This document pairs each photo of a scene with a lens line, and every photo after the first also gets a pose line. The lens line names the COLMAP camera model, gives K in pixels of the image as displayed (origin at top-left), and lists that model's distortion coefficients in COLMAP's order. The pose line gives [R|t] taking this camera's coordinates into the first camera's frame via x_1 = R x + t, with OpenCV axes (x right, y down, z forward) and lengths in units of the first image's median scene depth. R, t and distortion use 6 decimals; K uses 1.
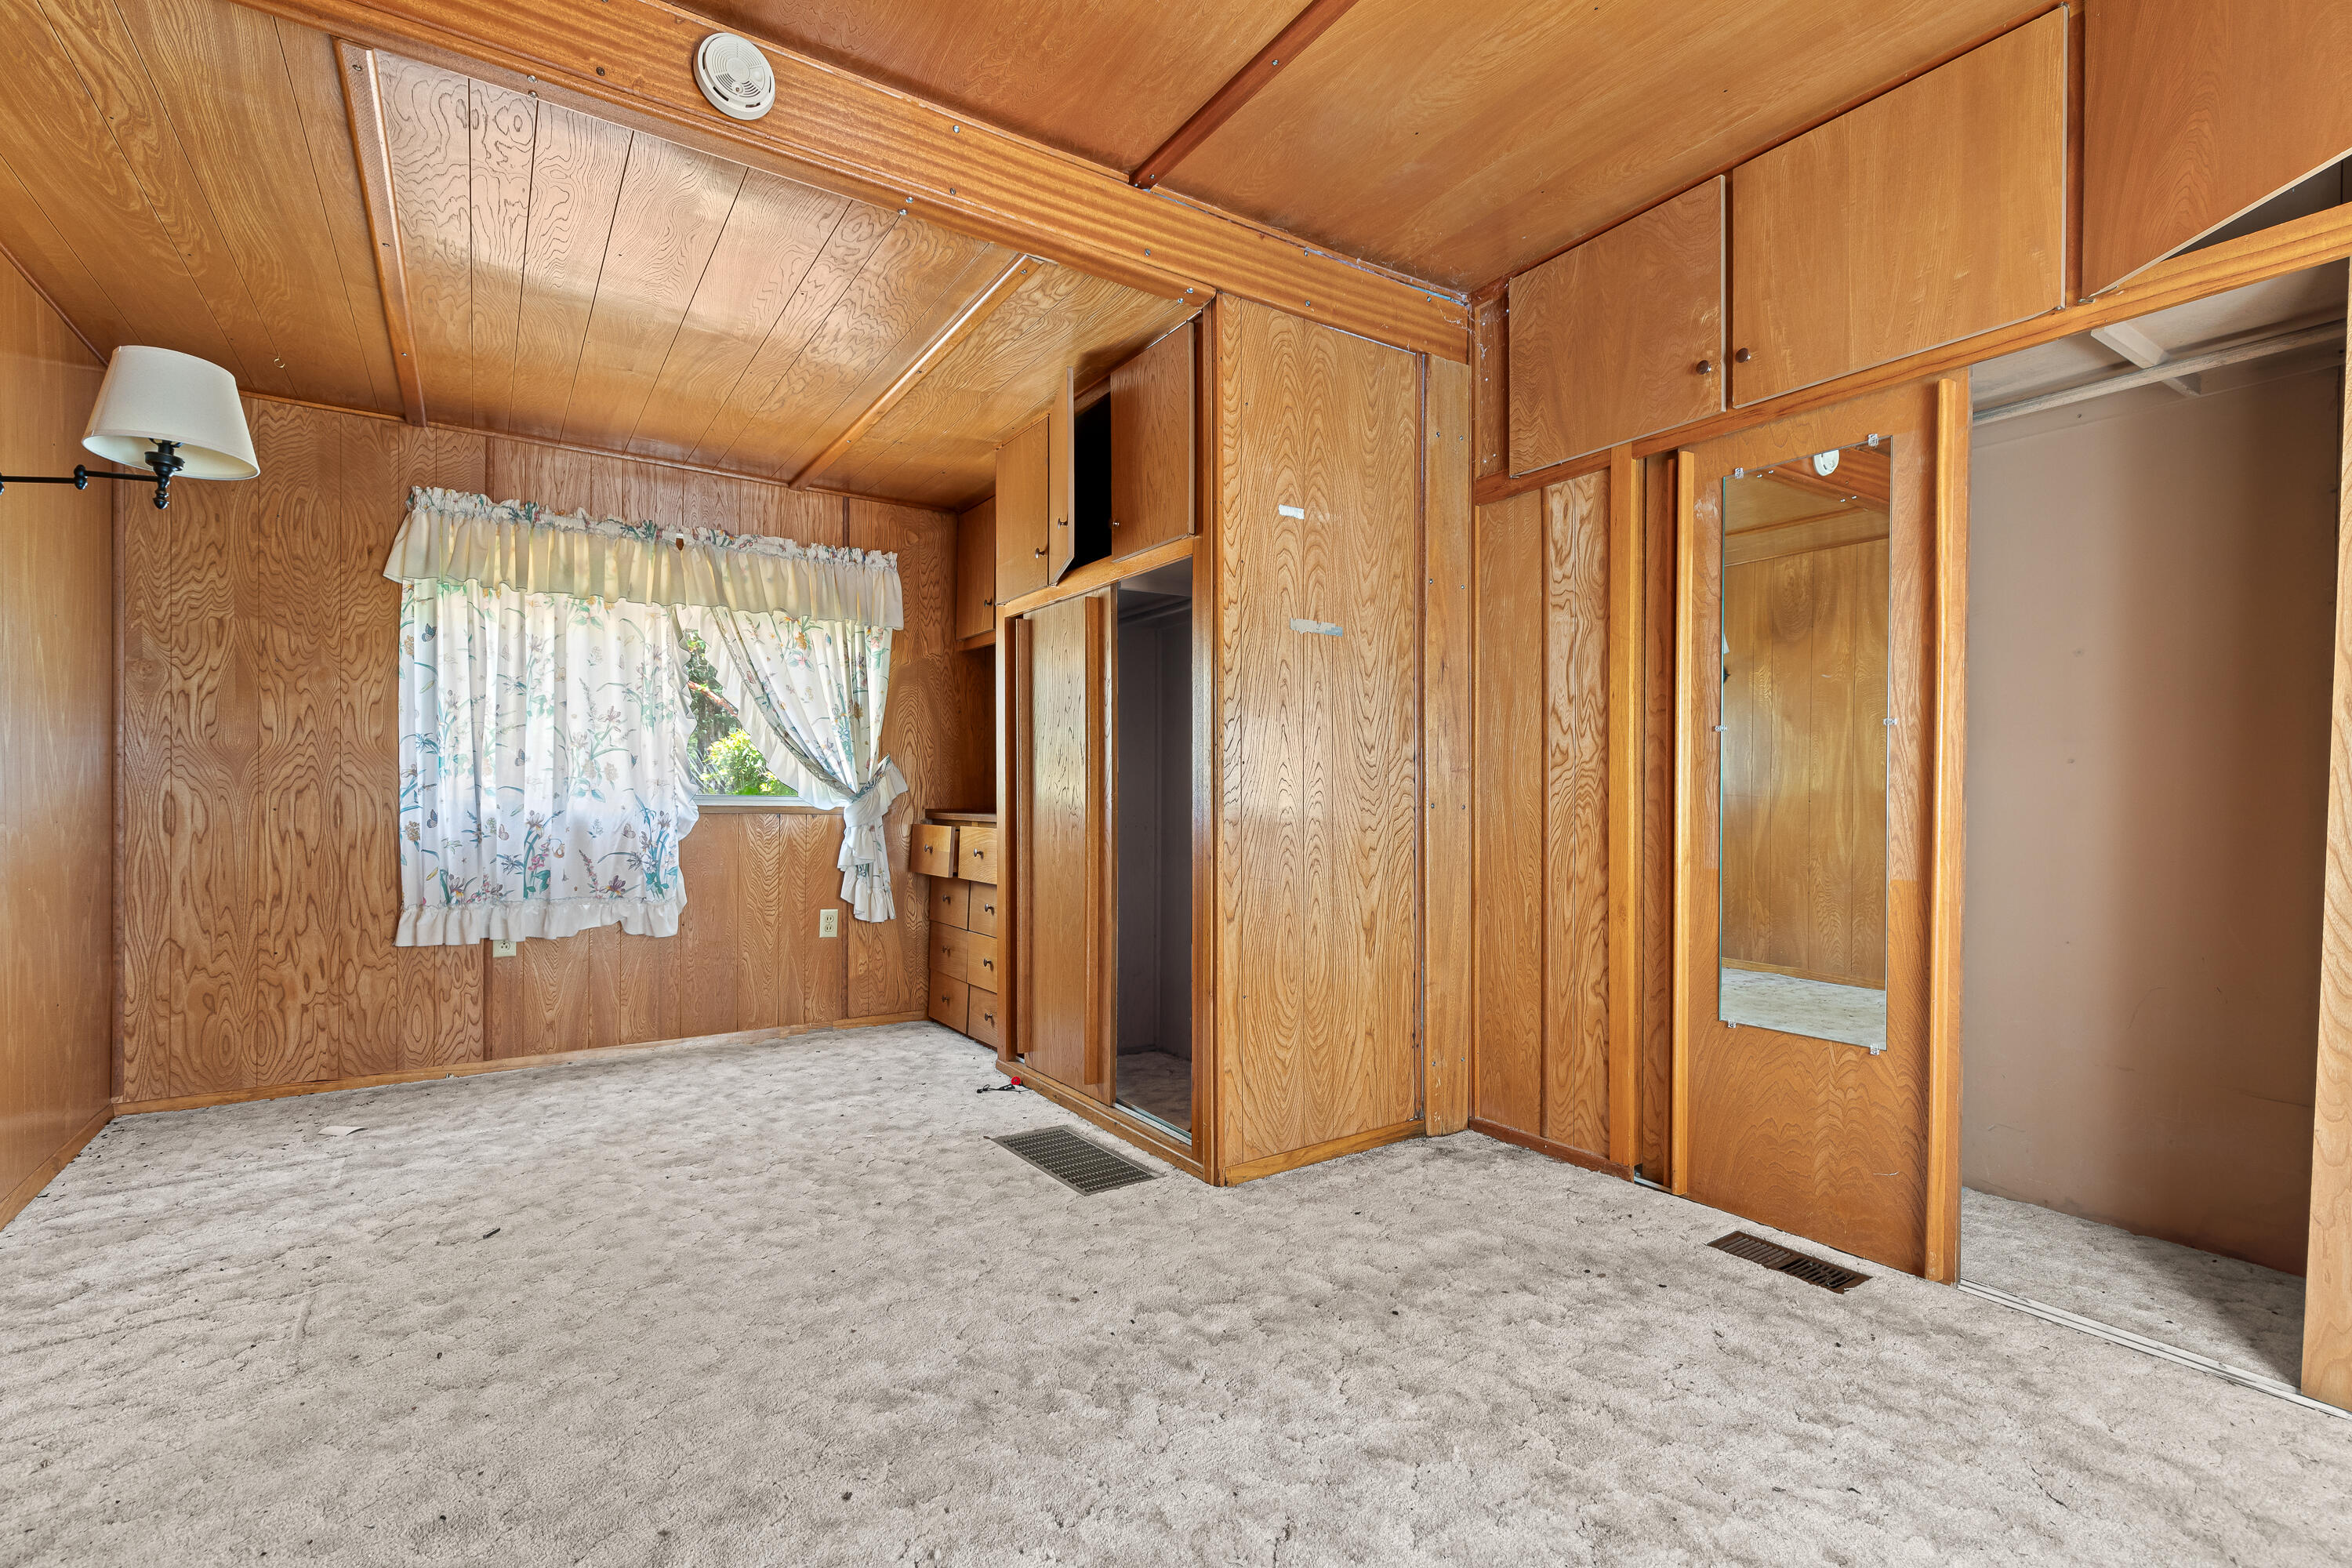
lens RADIAL K [[1096.2, 0, 1168.8], [0, 1096.2, 805.1], [0, 0, 1]] dist [0.003912, -0.000180]
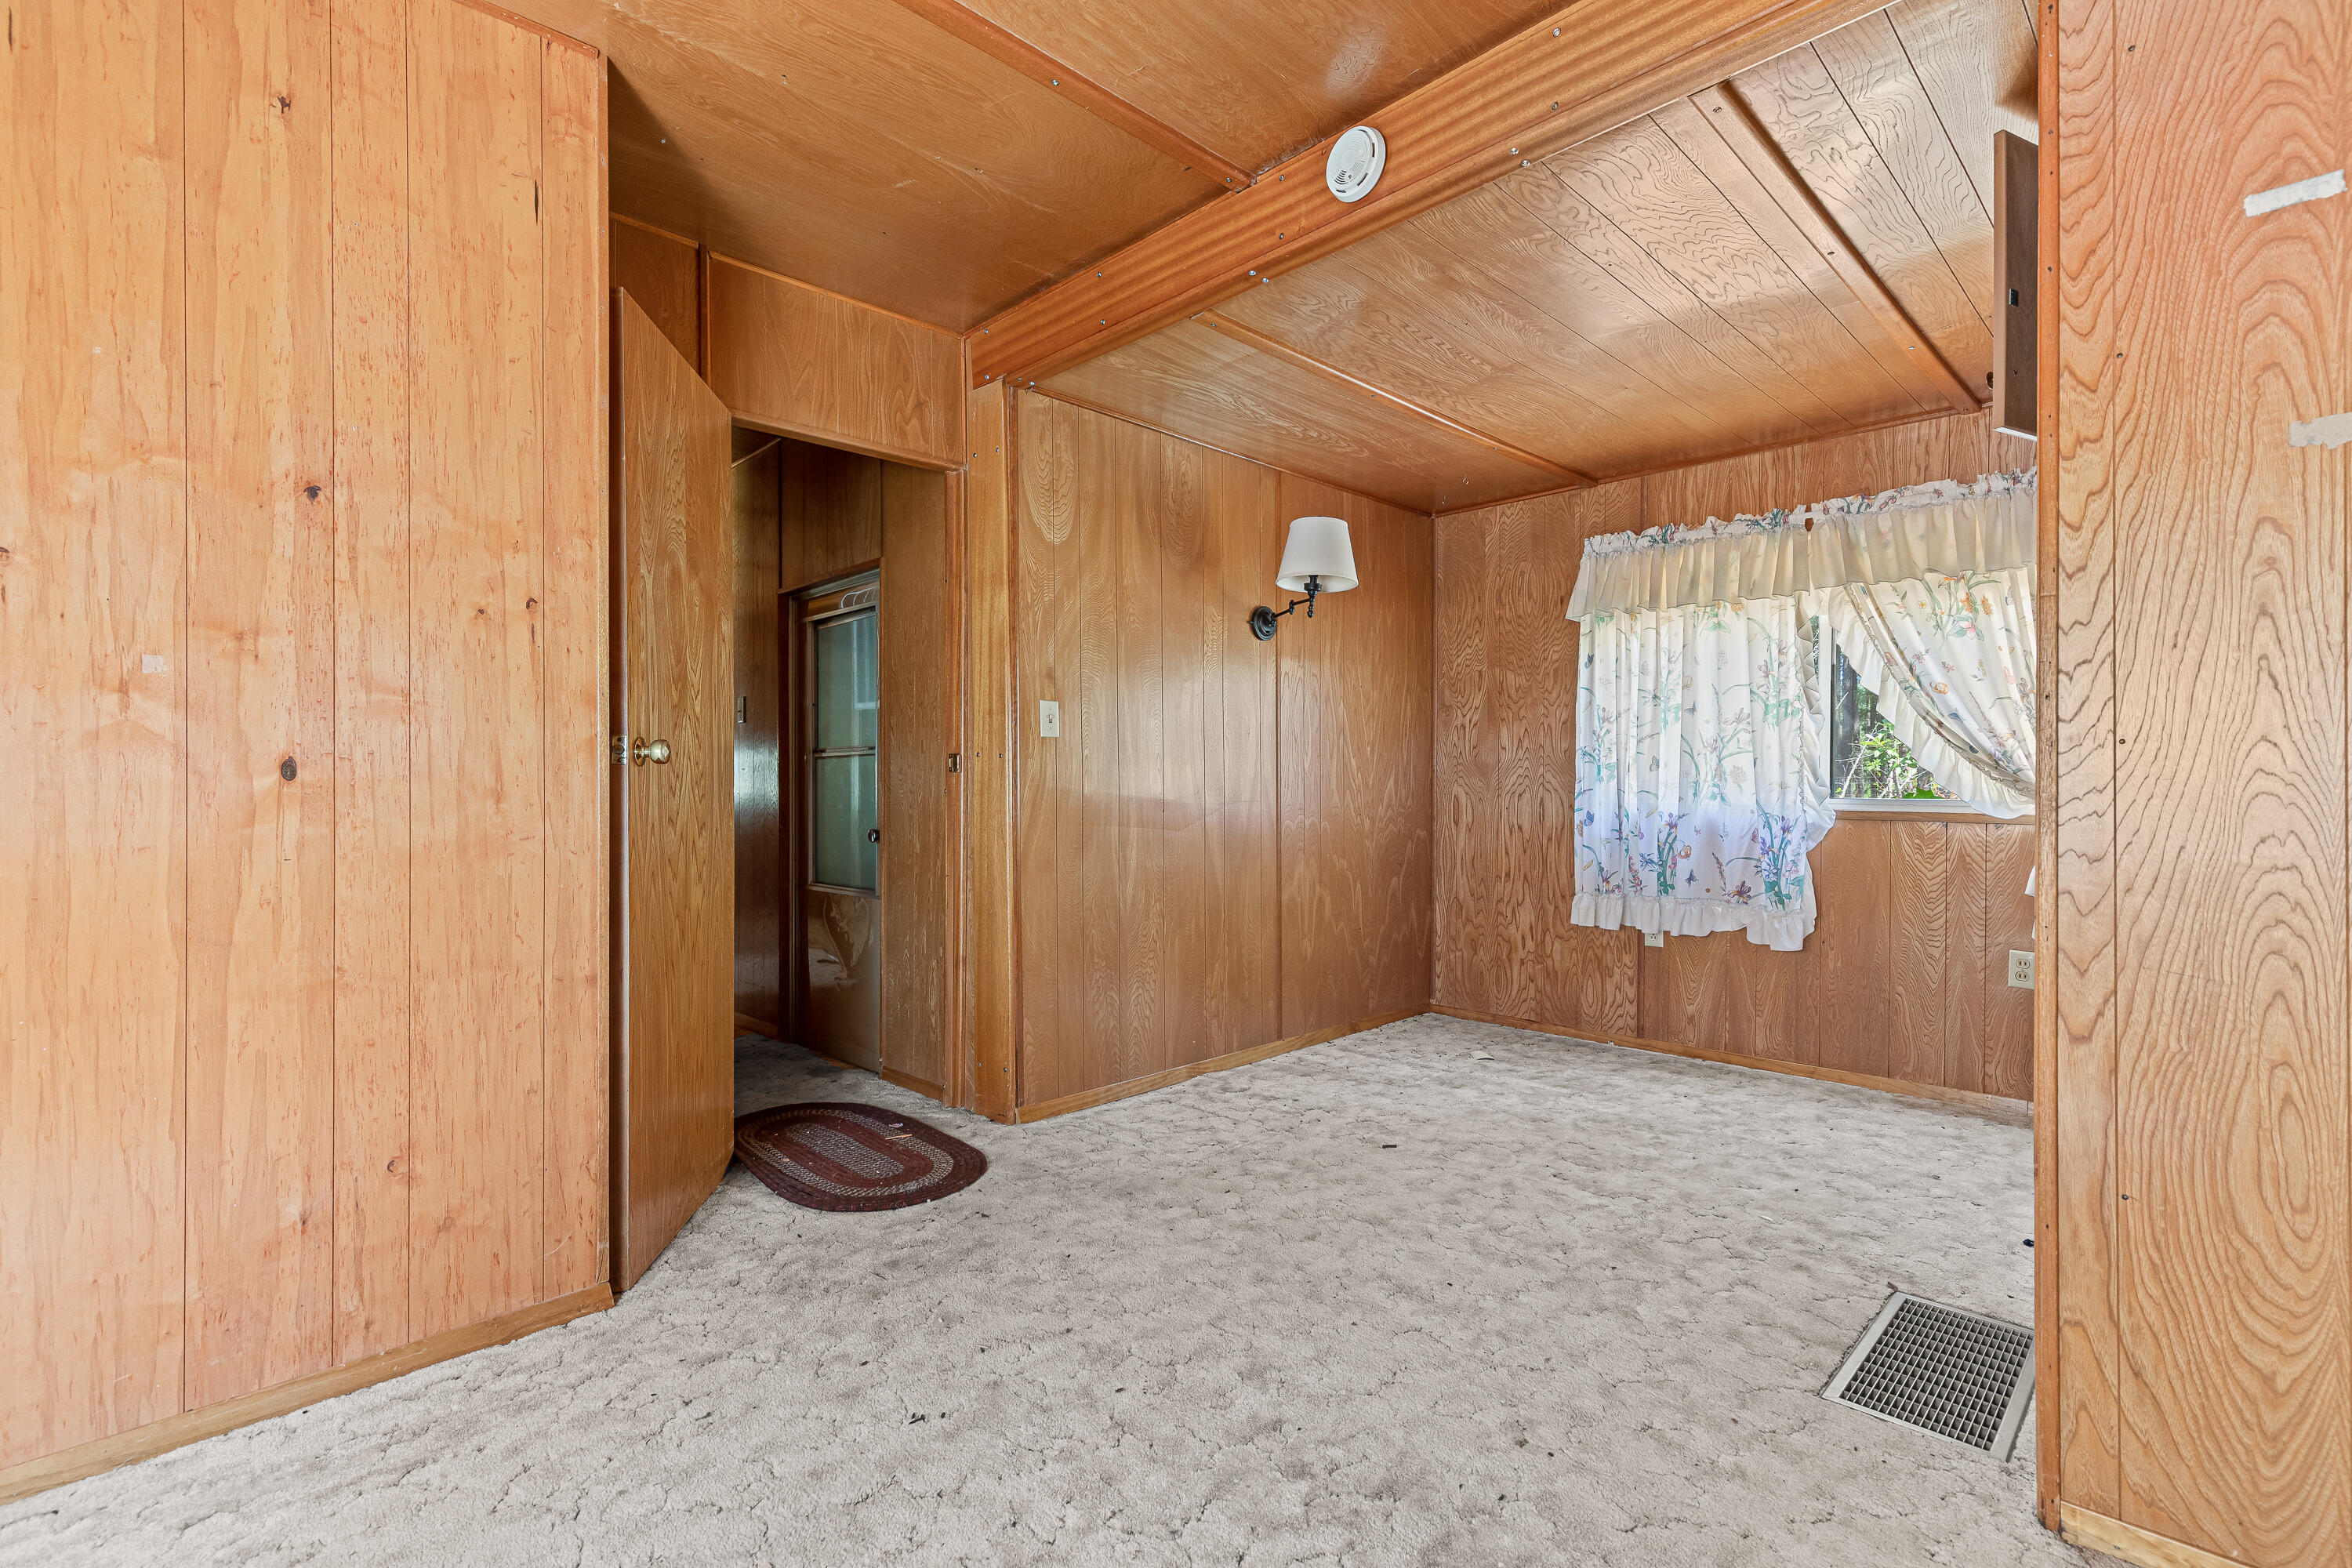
lens RADIAL K [[1059.6, 0, 1176.0], [0, 1059.6, 784.0], [0, 0, 1]] dist [0.000948, -0.000631]
pose [[0.181484, -0.010275, -0.983340, 0.374164], [-0.008774, 0.999889, -0.012067, -0.006850], [0.983355, 0.010818, 0.181374, 0.368883]]
